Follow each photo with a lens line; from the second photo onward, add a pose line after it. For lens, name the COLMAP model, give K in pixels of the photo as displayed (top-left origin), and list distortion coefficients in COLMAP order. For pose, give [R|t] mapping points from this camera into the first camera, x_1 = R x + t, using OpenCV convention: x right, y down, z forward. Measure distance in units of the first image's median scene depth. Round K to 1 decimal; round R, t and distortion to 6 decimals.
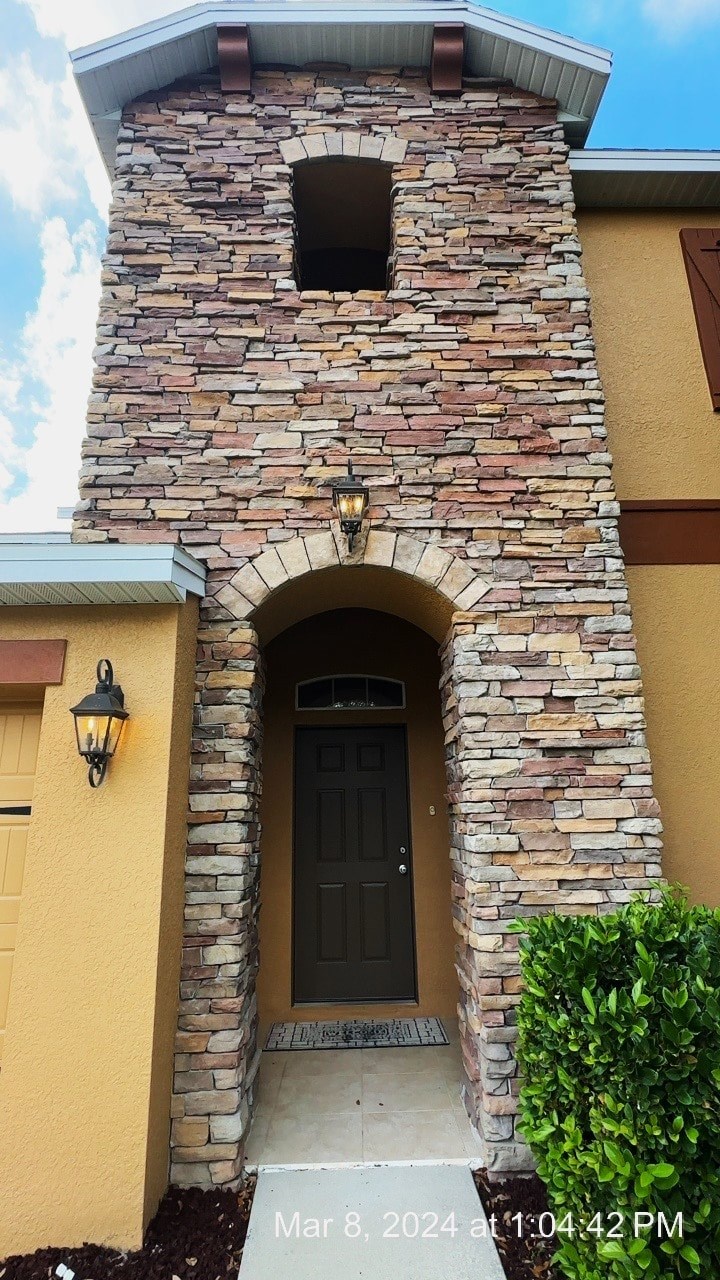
lens RADIAL K [[636.1, 0, 360.0], [0, 636.1, 640.0], [0, 0, 1]] dist [-0.001719, -0.000101]
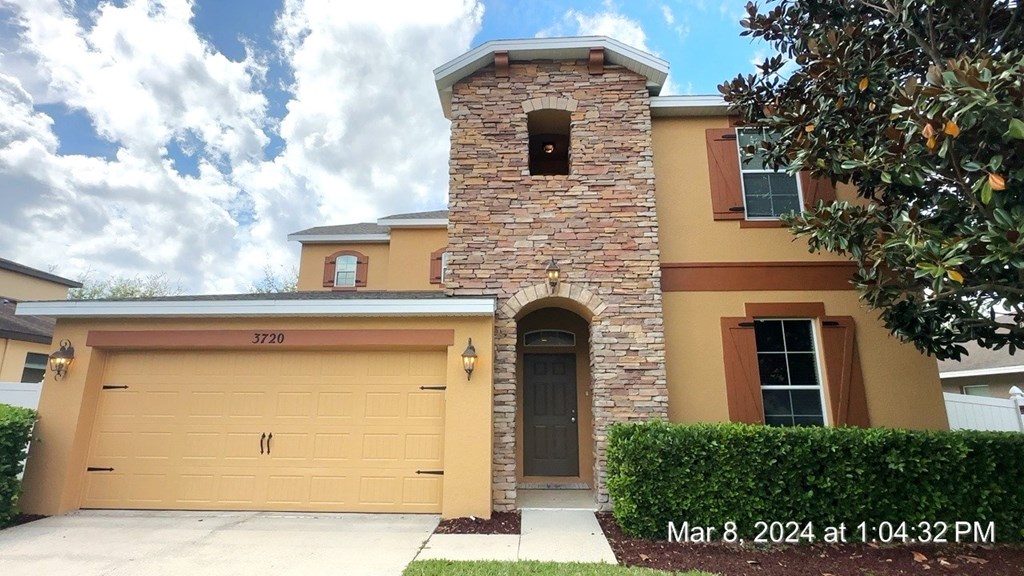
lens RADIAL K [[508.9, 0, 512.0], [0, 508.9, 288.0], [0, 0, 1]] dist [-0.001719, -0.000101]
pose [[0.997677, 0.007161, -0.067739, -0.037419], [-0.004075, 0.998952, 0.045596, -0.228860], [0.067994, -0.045214, 0.996661, -0.983798]]
